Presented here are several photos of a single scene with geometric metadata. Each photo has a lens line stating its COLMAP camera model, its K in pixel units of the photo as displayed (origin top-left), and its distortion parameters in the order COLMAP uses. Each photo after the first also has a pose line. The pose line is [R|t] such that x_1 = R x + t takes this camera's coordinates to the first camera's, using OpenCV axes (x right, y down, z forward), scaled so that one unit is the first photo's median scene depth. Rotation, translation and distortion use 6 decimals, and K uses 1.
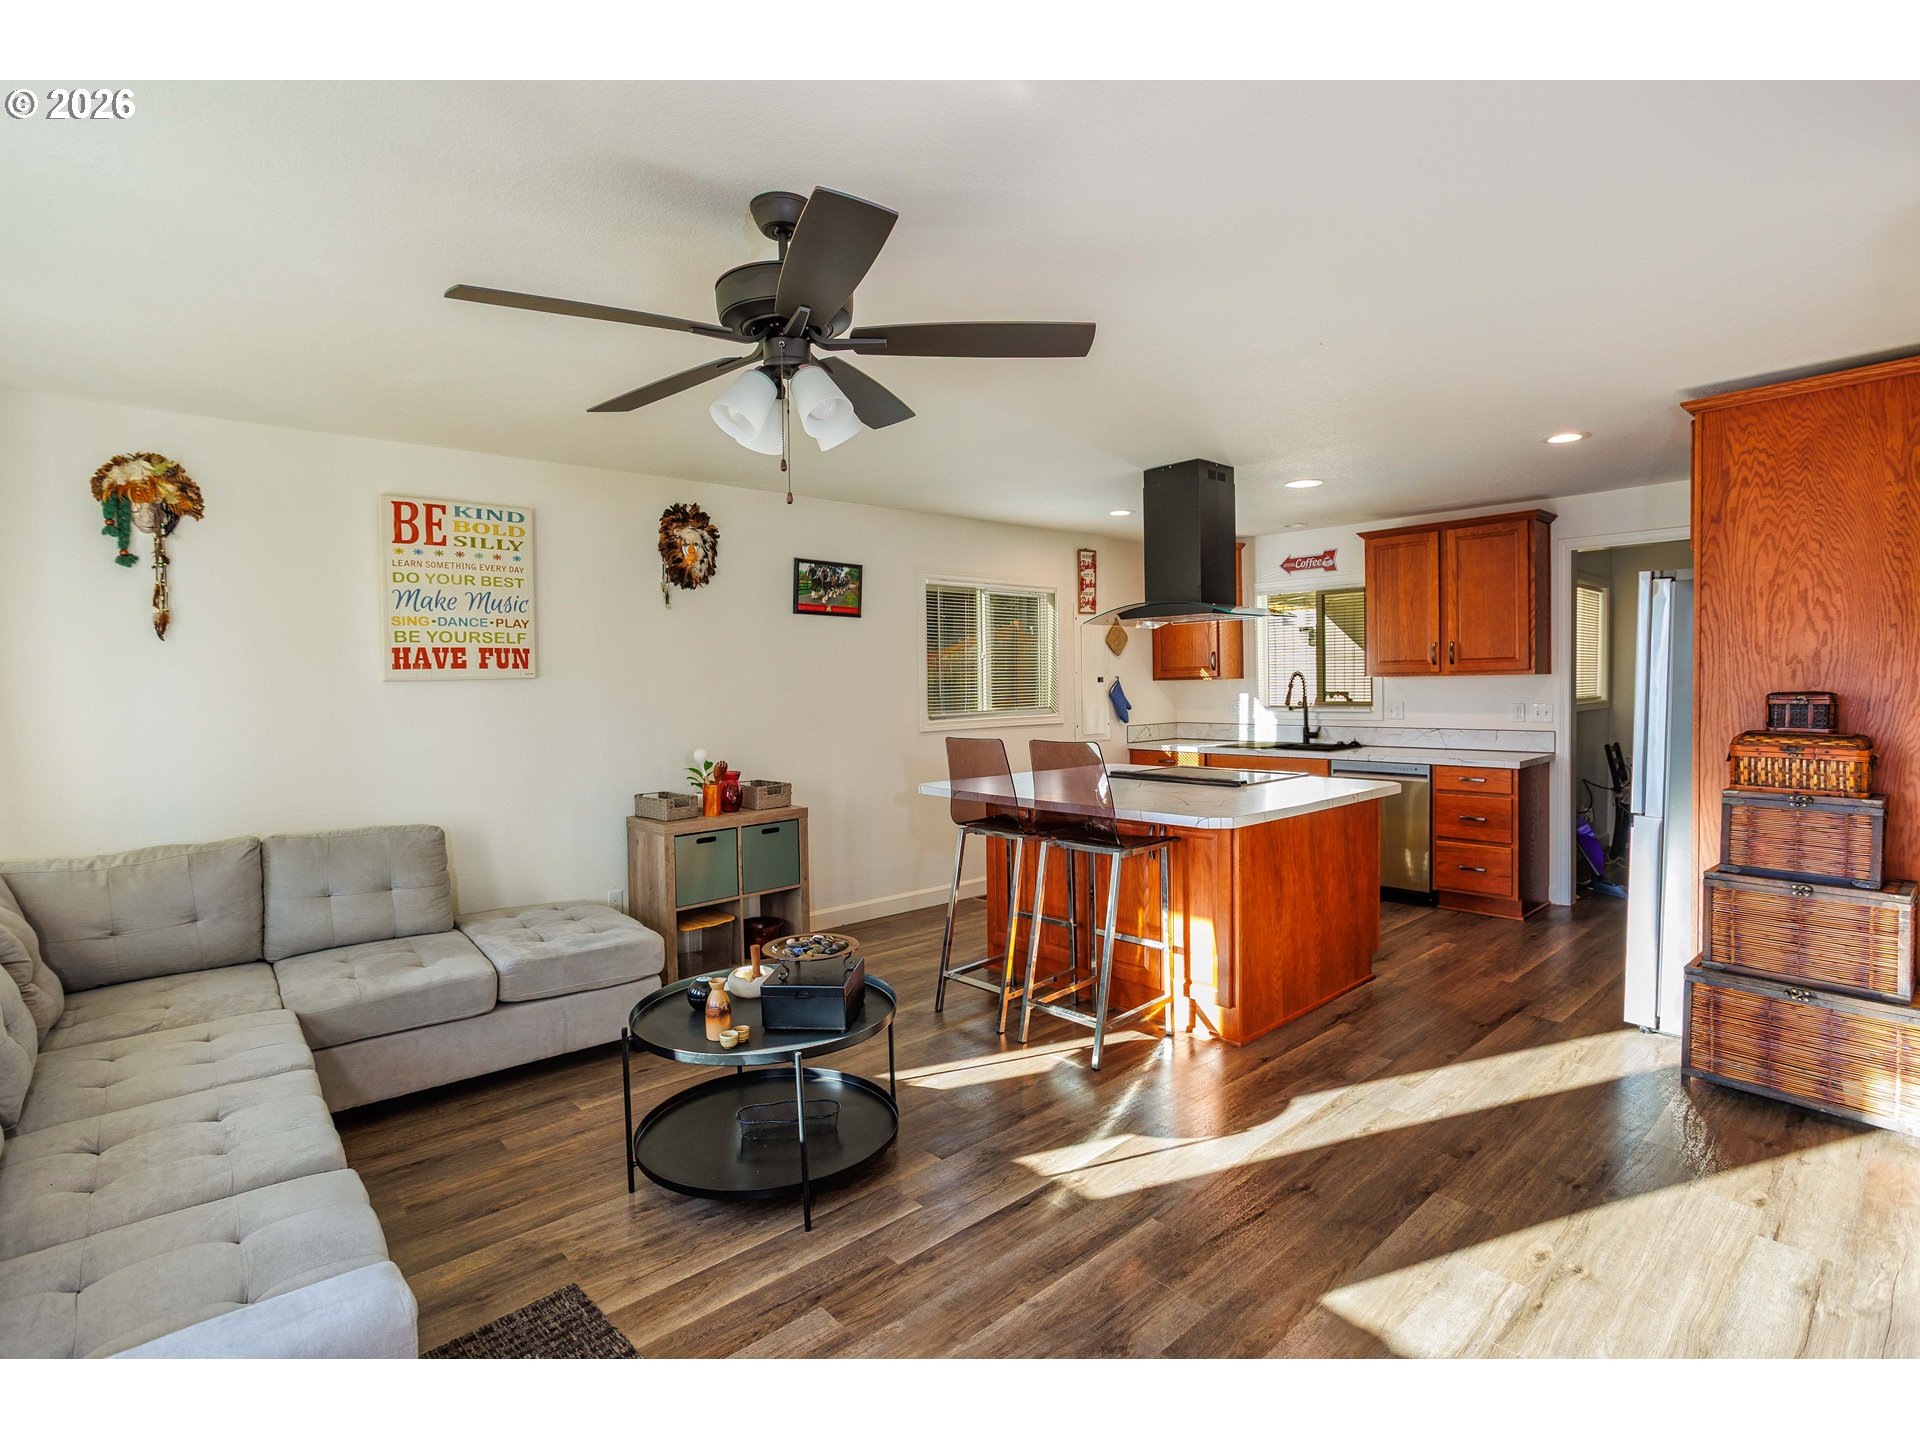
lens RADIAL K [[933.5, 0, 953.0], [0, 933.5, 717.1], [0, 0, 1]] dist [0.004037, 0.004103]
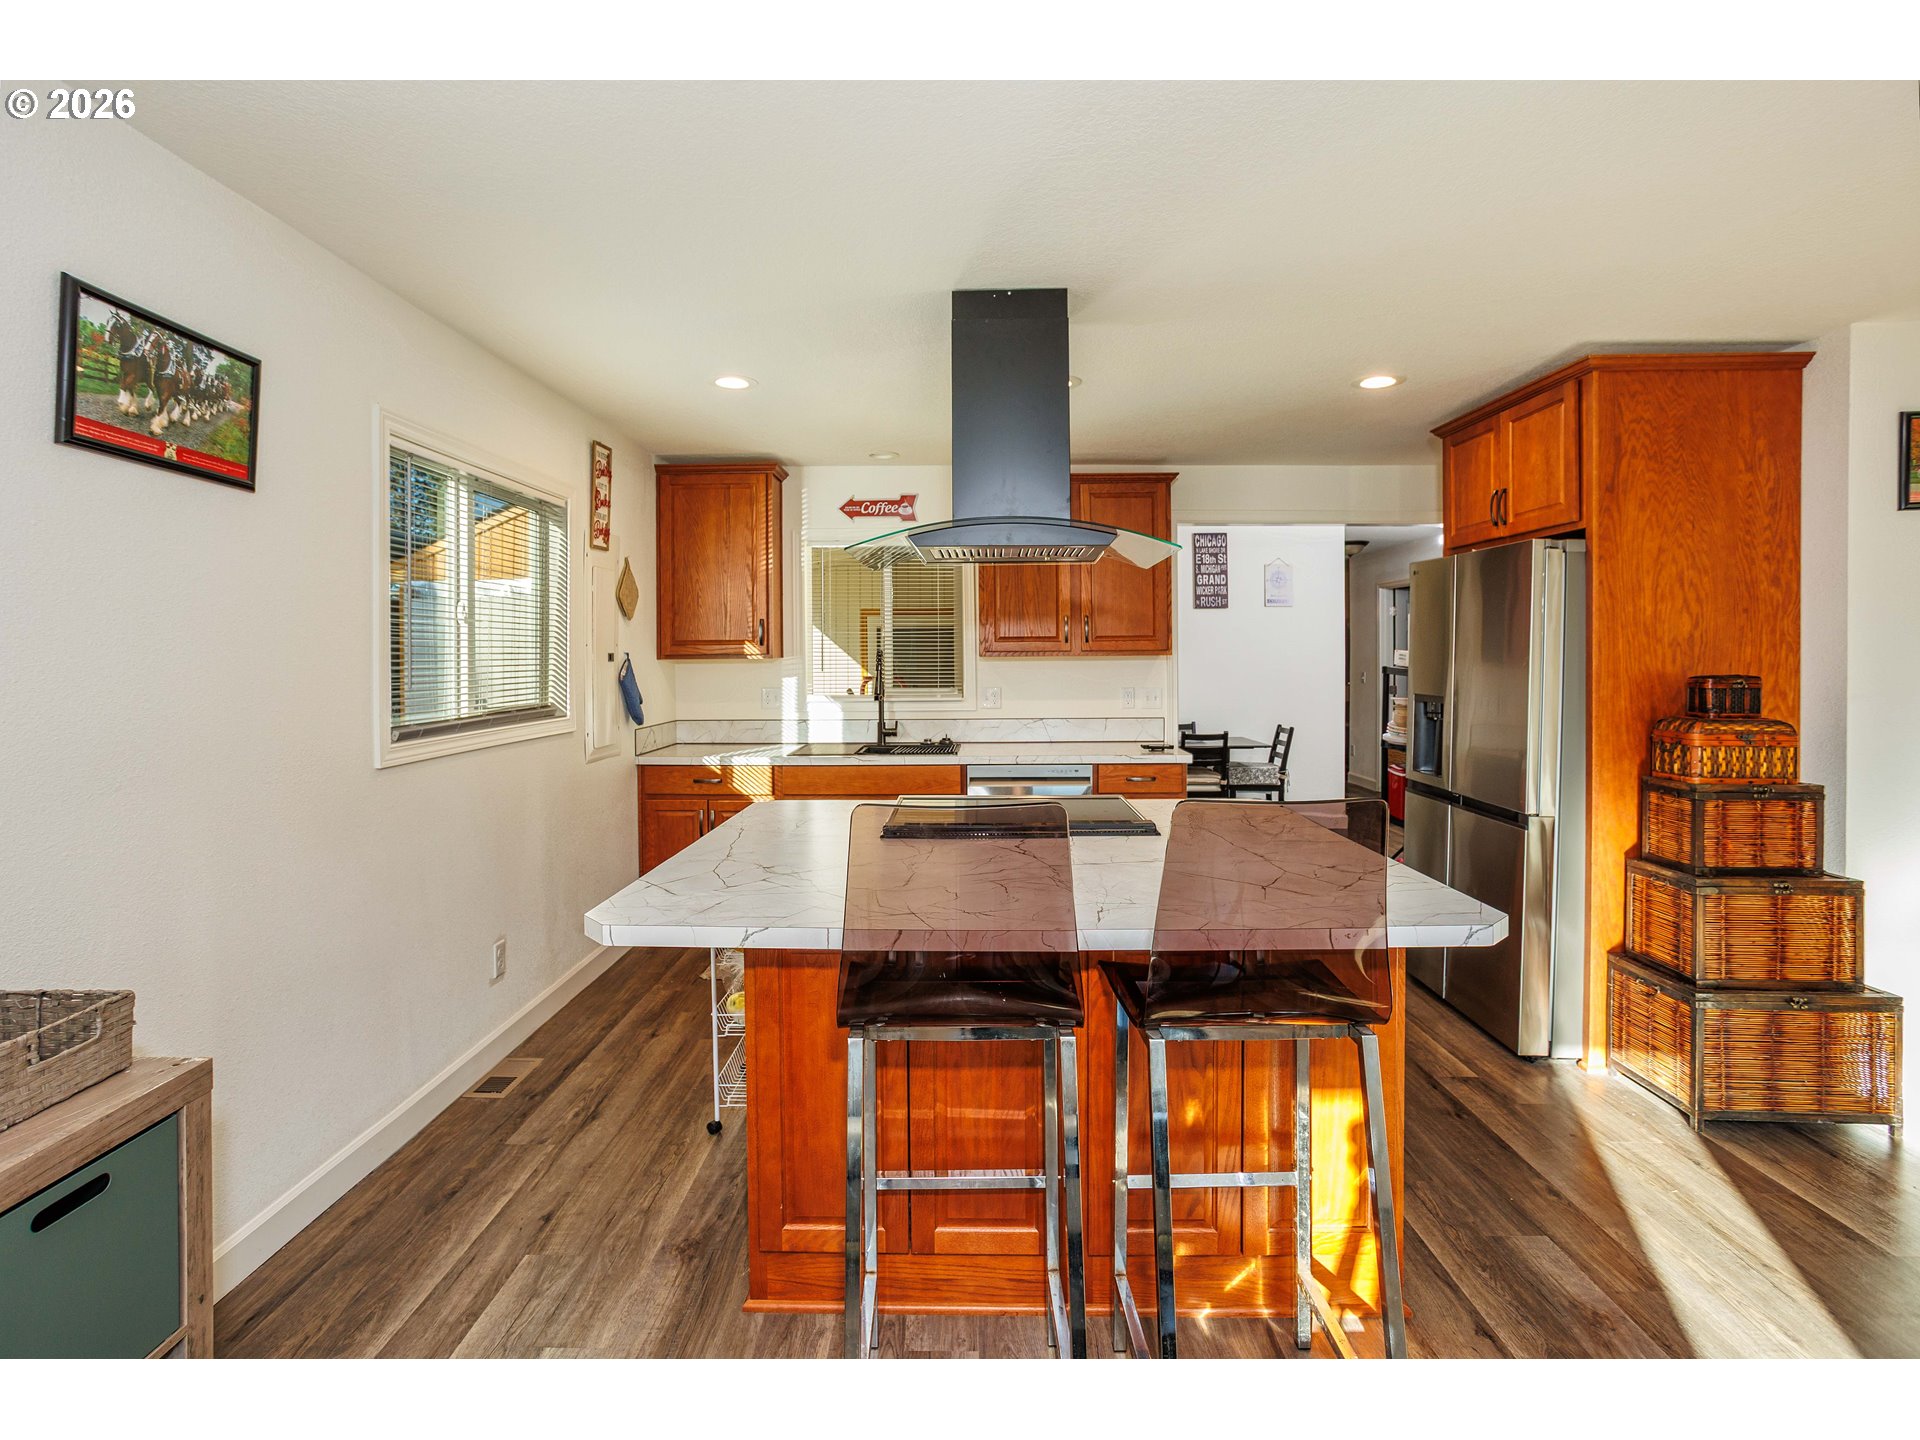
lens RADIAL K [[947.4, 0, 942.1], [0, 947.4, 666.1], [0, 0, 1]] dist [-0.022212, 0.008571]
pose [[0.681922, 0.003043, 0.731419, -0.257292], [0.022601, 0.999426, -0.025229, -0.023289], [-0.731076, 0.033735, 0.681462, 0.717653]]
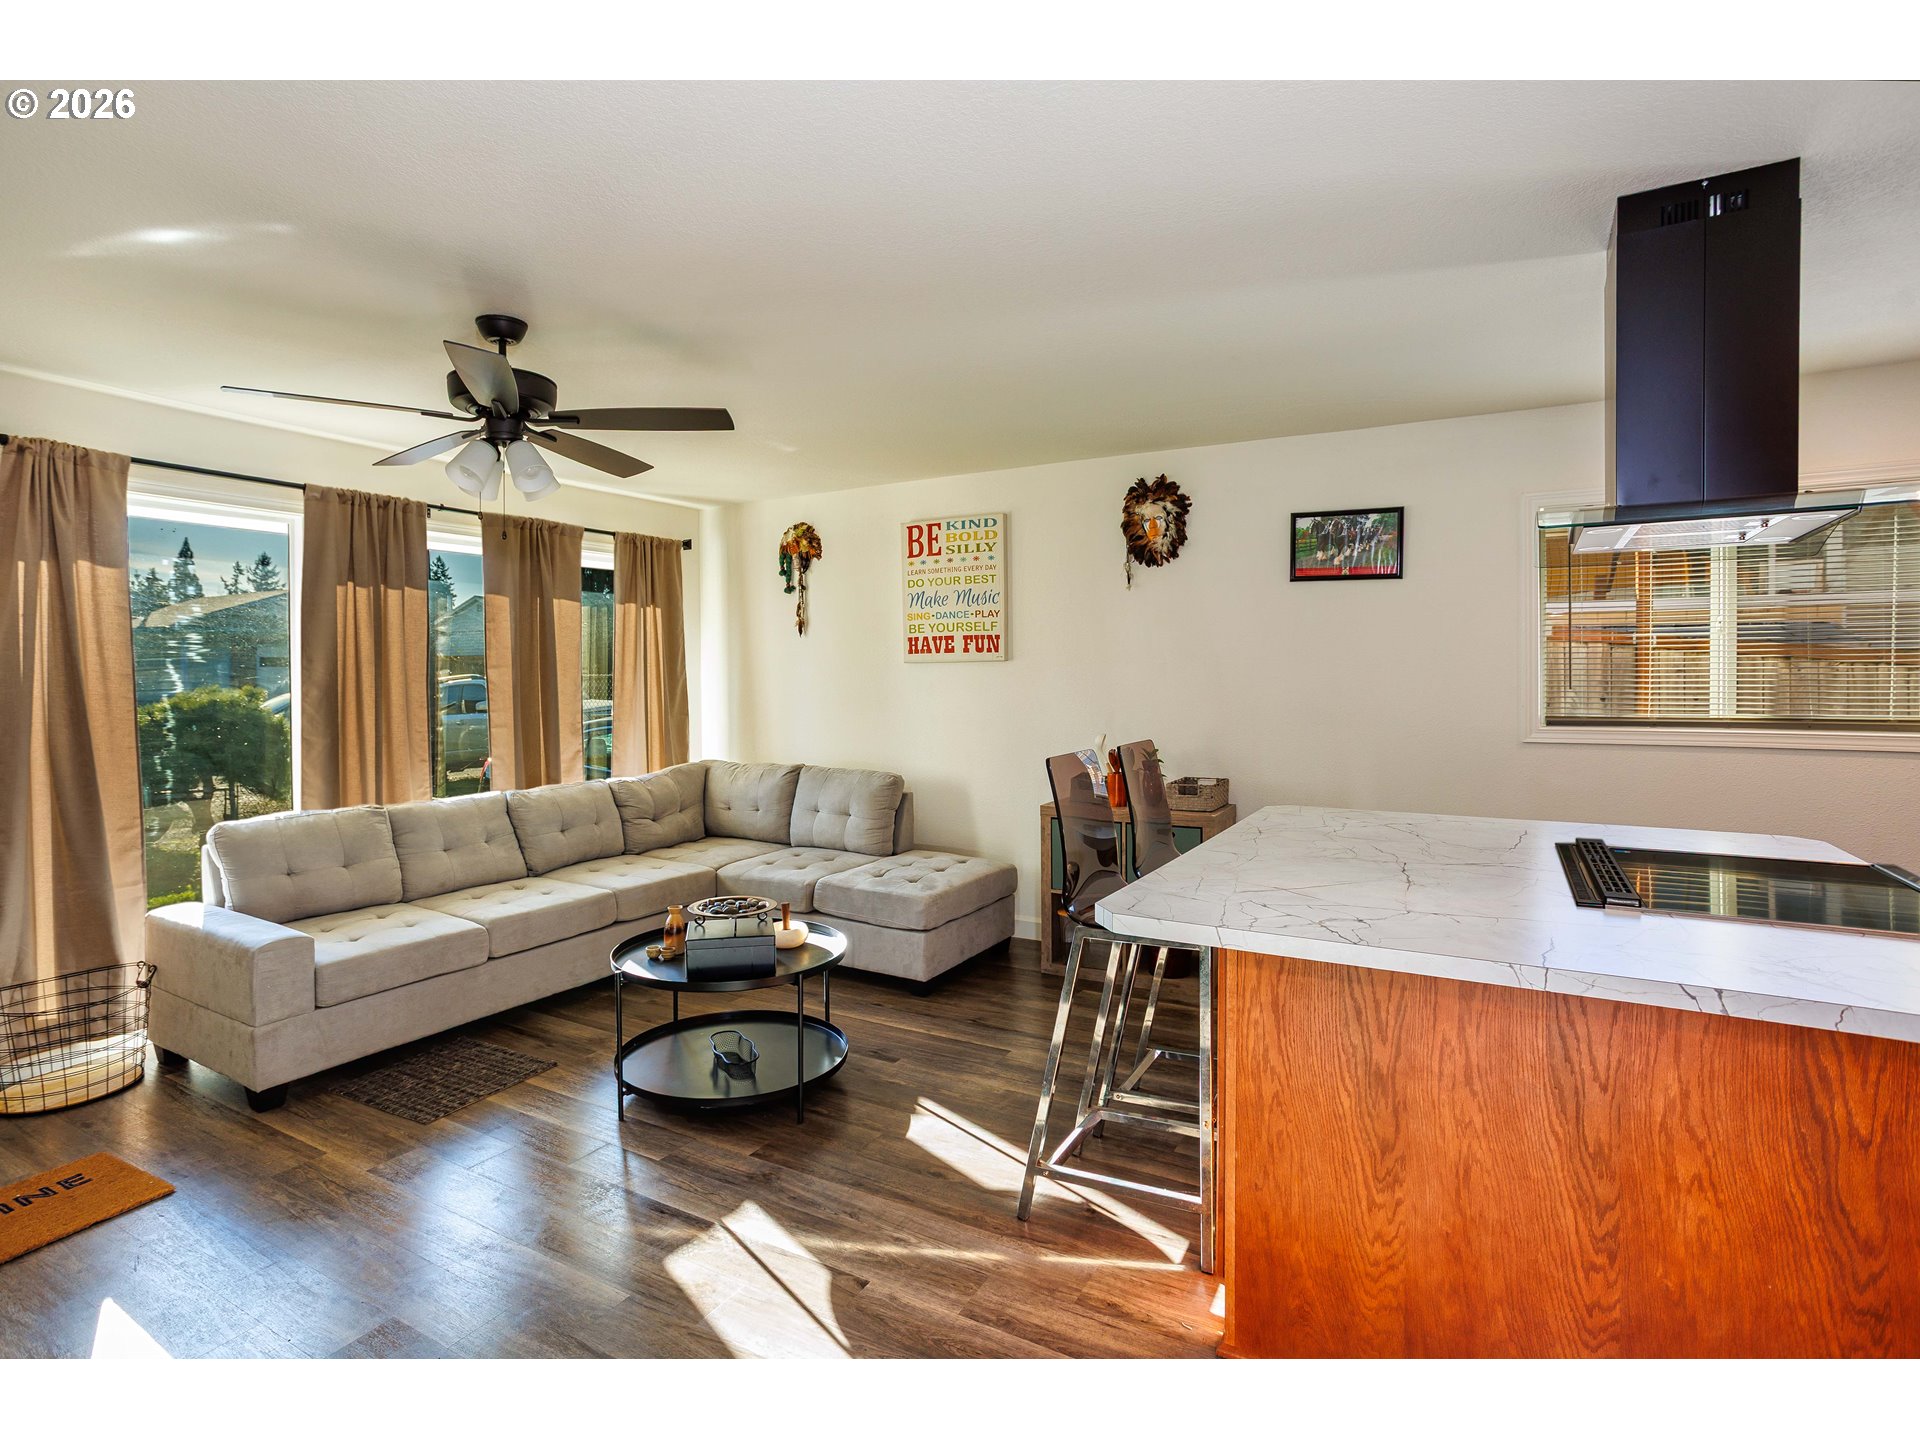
lens RADIAL K [[947.4, 0, 922.3], [0, 947.4, 685.9], [0, 0, 1]] dist [-0.022212, 0.008571]
pose [[0.320663, 0.029014, -0.946749, 0.650863], [-0.041261, 0.999010, 0.016641, -0.027673], [0.946294, 0.033728, 0.321543, 0.568926]]
